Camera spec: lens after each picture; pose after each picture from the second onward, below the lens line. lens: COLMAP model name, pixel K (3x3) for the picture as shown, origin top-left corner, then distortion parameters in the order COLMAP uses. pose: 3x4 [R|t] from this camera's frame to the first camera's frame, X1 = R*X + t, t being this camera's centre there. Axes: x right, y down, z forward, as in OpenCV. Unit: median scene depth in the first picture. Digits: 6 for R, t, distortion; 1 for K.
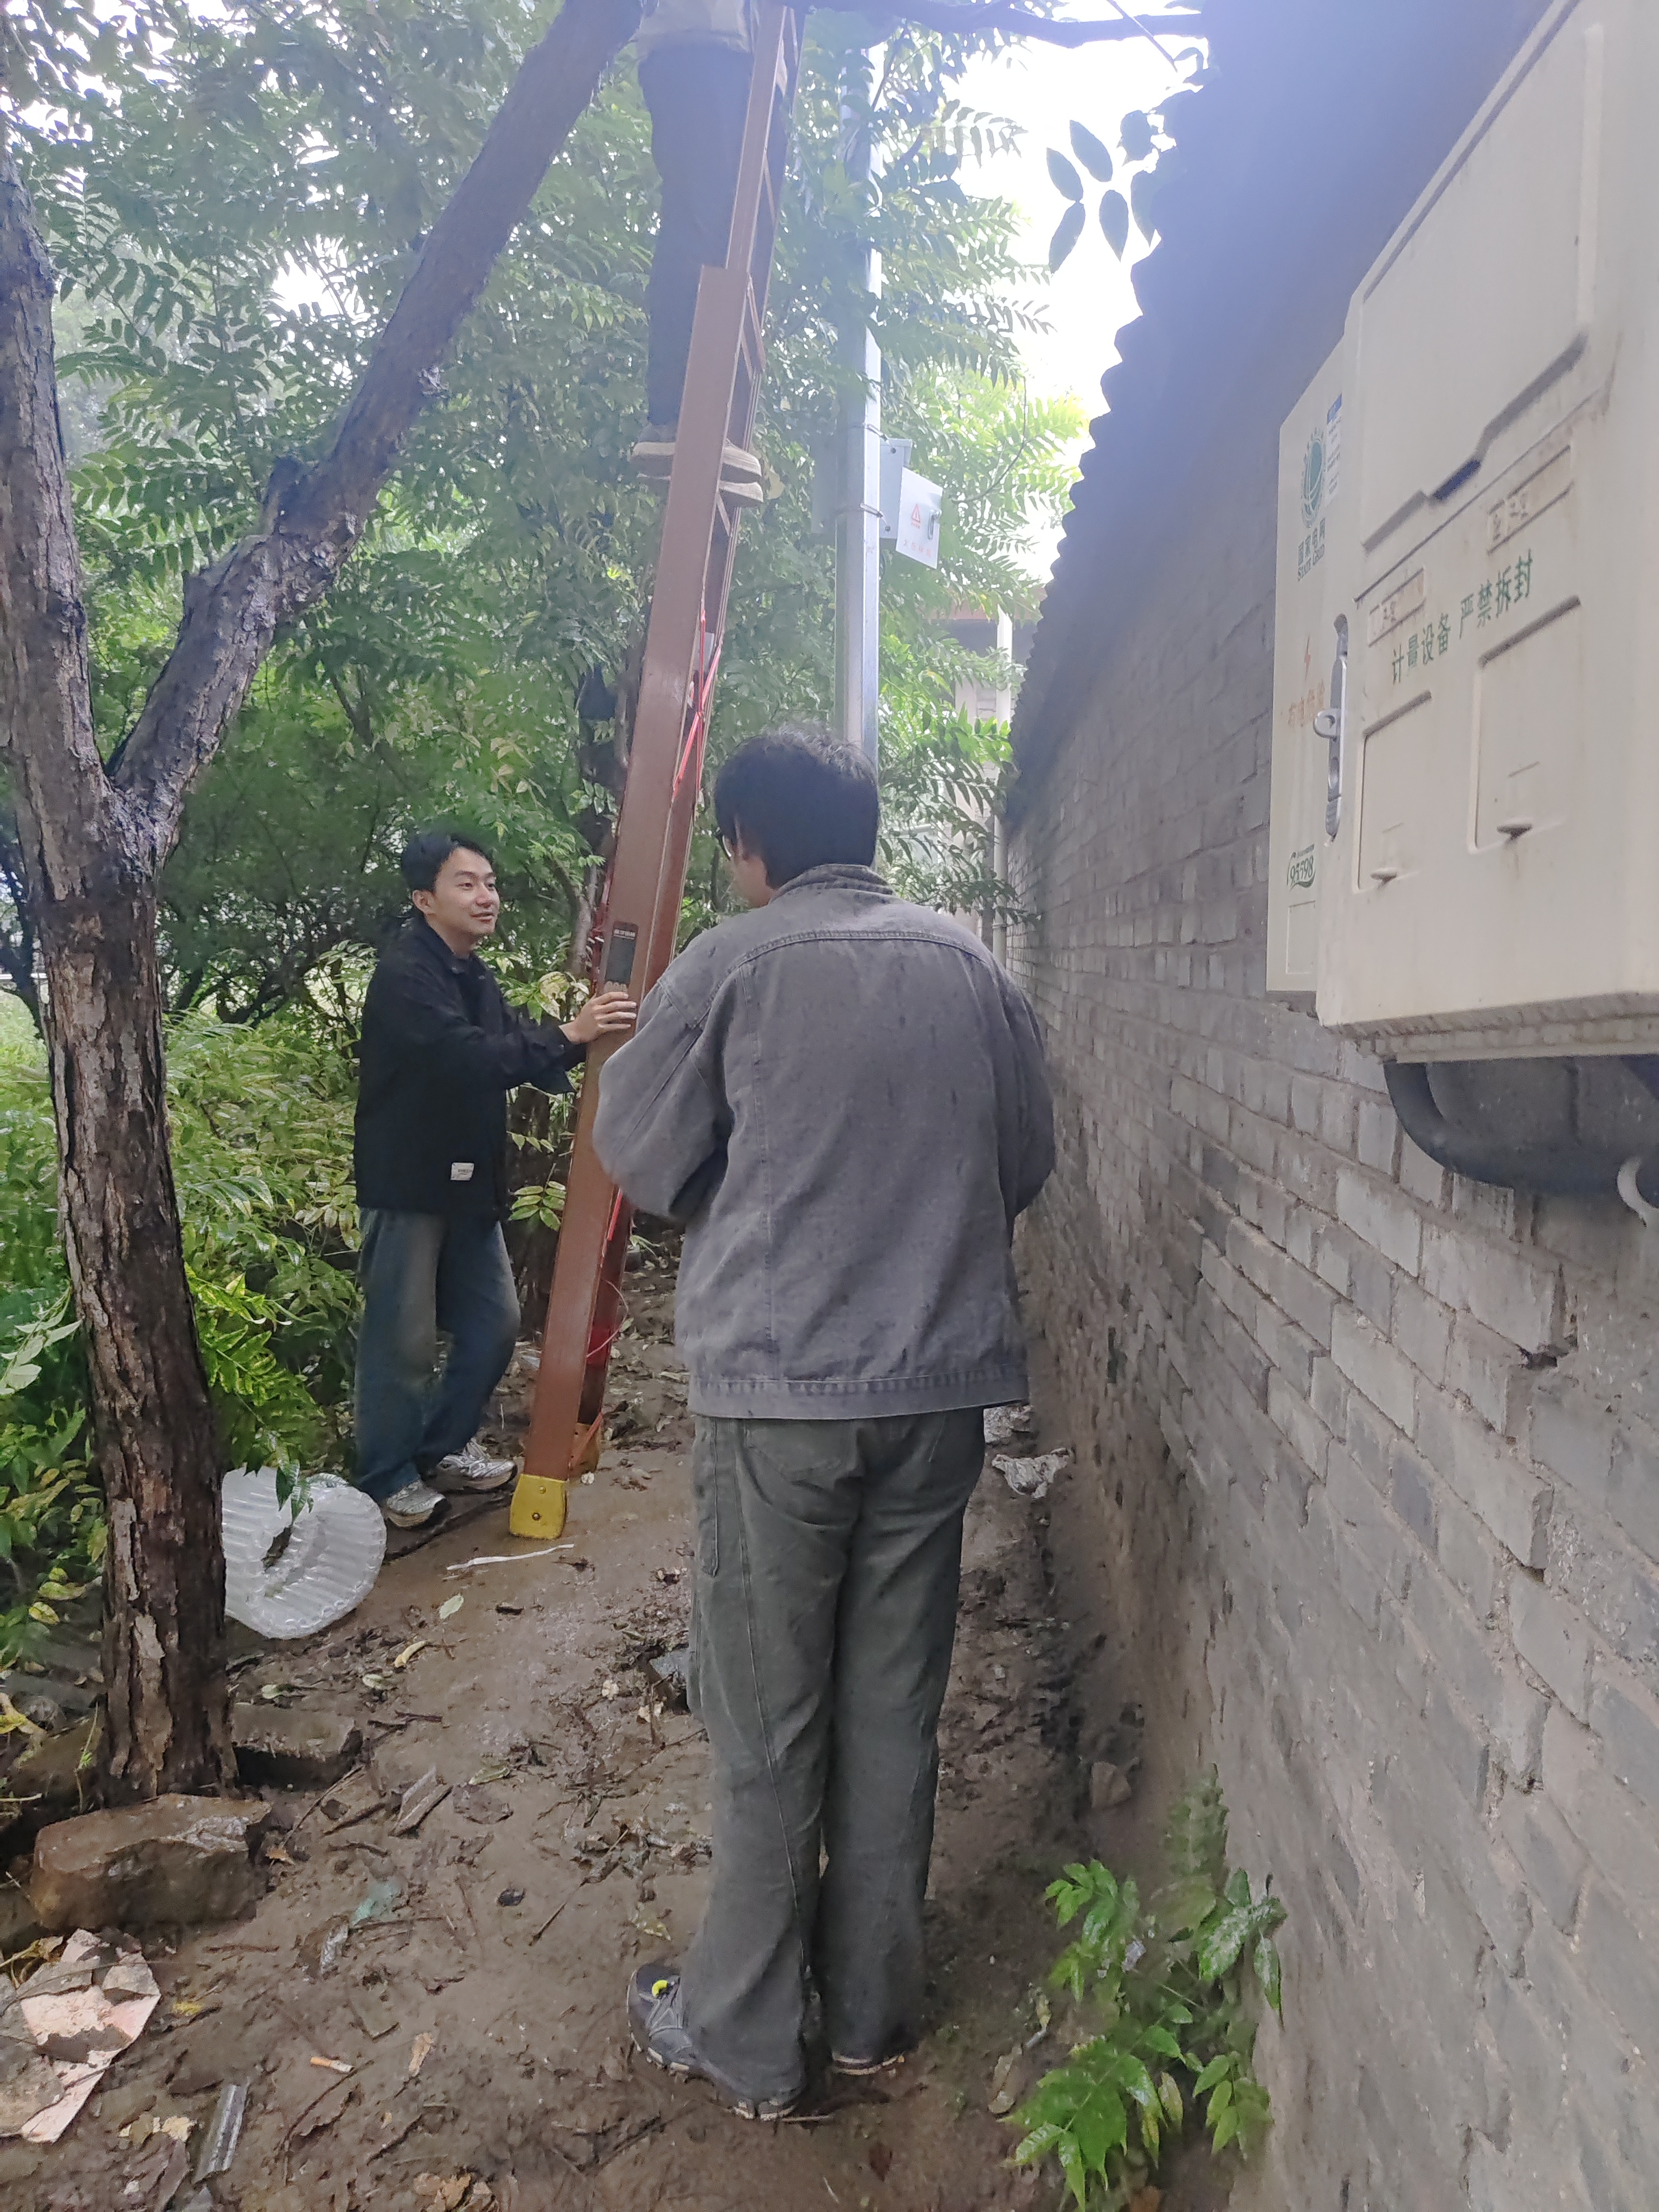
lens RADIAL K [[1500.6, 0, 826.6], [0, 1500.6, 1130.8], [0, 0, 1]] dist [0.047601, -0.063248]
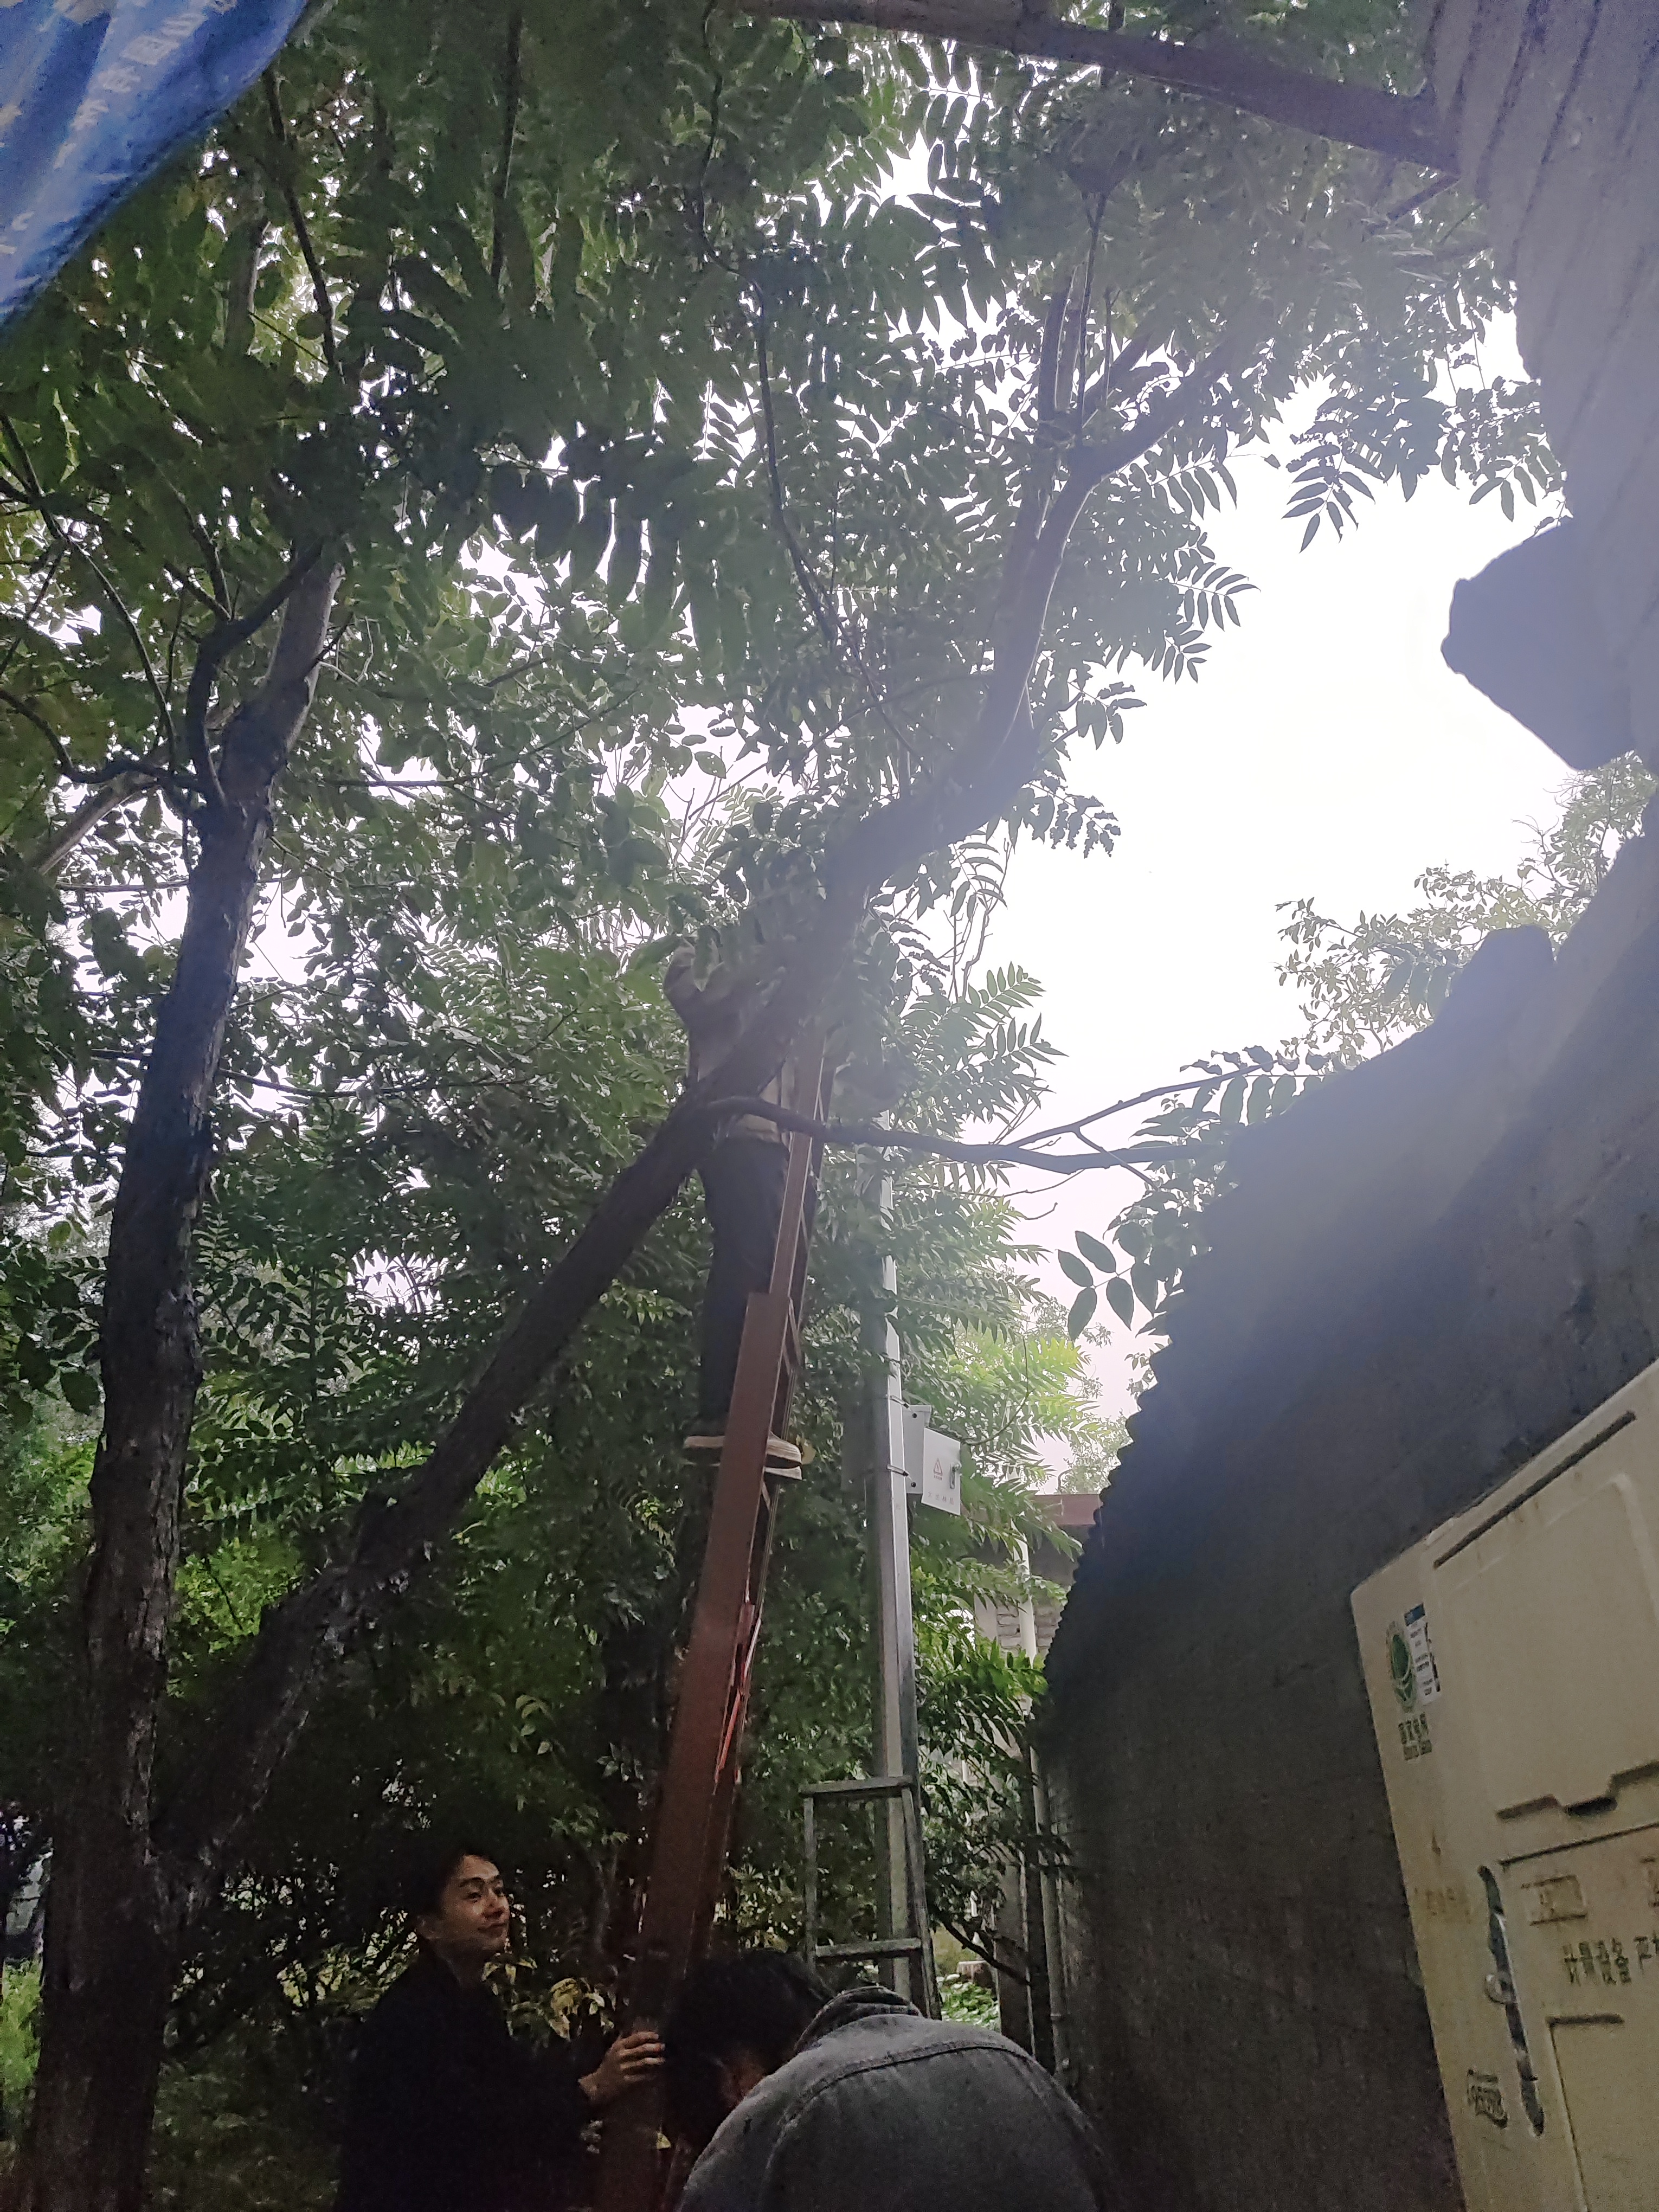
lens RADIAL K [[1500.6, 0, 826.6], [0, 1500.6, 1130.8], [0, 0, 1]] dist [0.047601, -0.063248]
pose [[0.999616, -0.027722, -0.000352, -0.013035], [0.022999, 0.836272, -0.547832, -0.029710], [0.015482, 0.547613, 0.836589, -0.019392]]
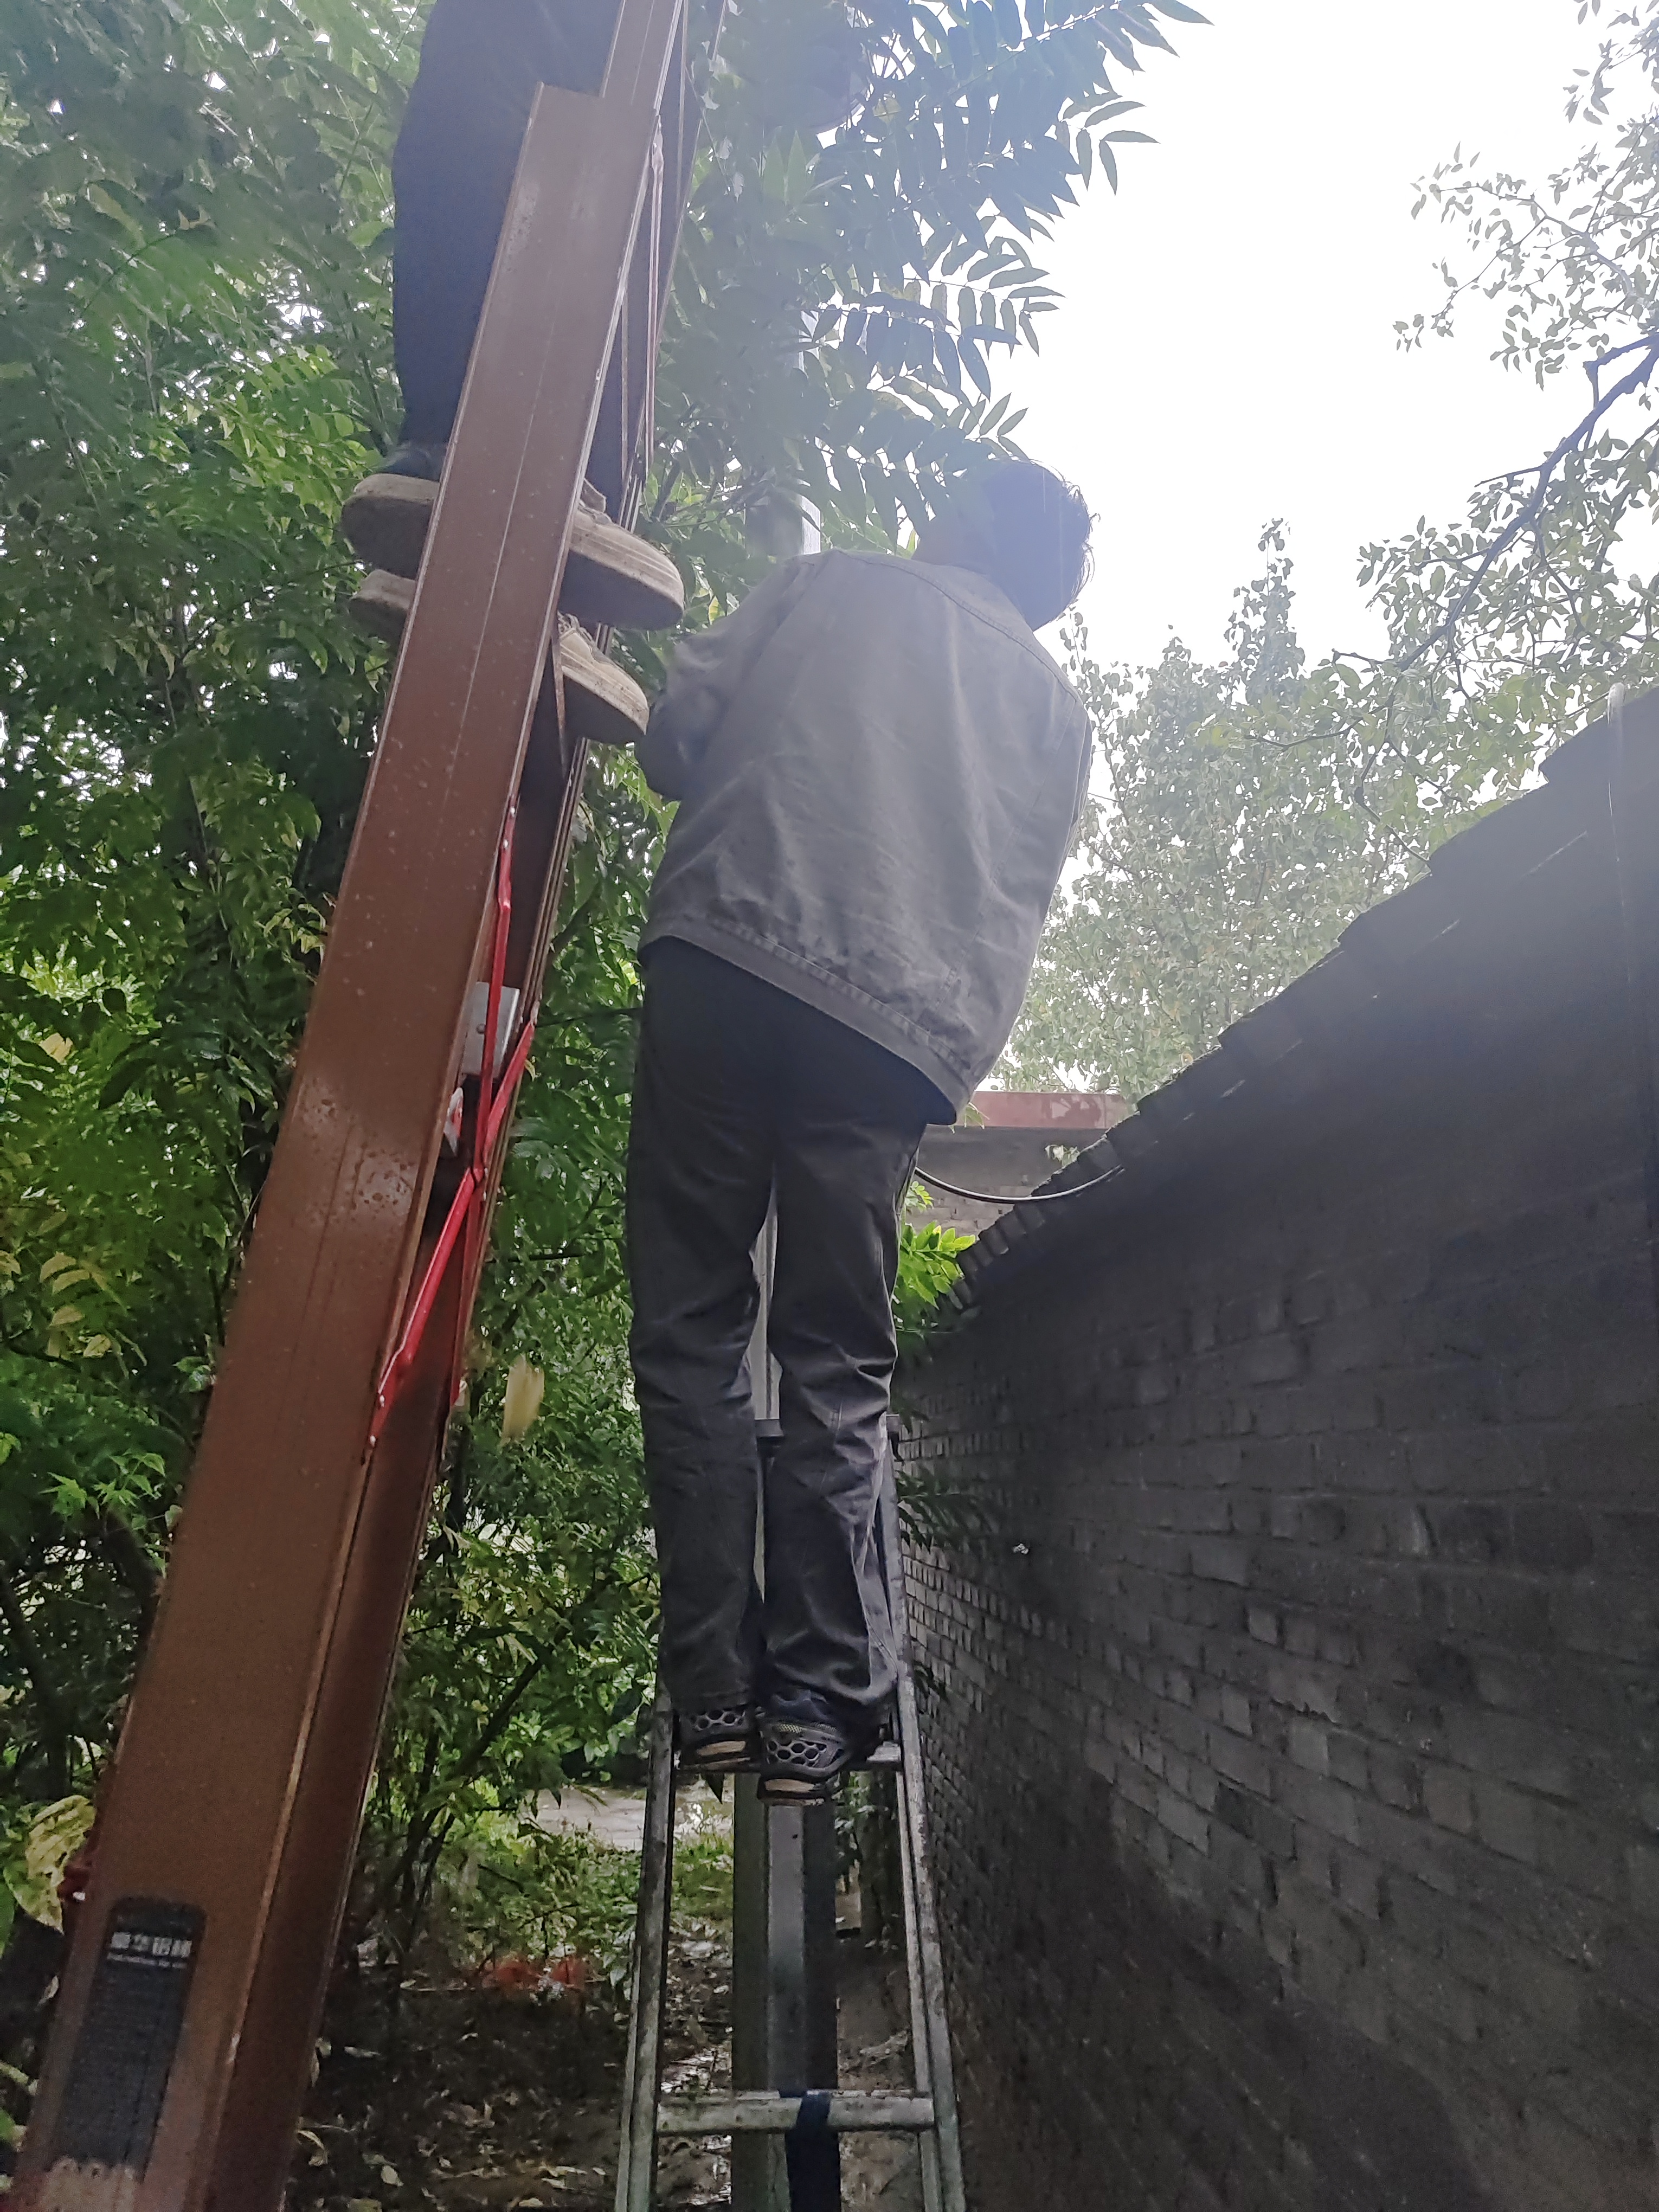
lens RADIAL K [[1500.6, 0, 826.6], [0, 1500.6, 1130.8], [0, 0, 1]] dist [0.047601, -0.063248]
pose [[0.985487, 0.021306, 0.168408, -0.048045], [0.038216, 0.938776, -0.342401, -0.122555], [-0.165392, 0.343868, 0.924338, 0.500953]]
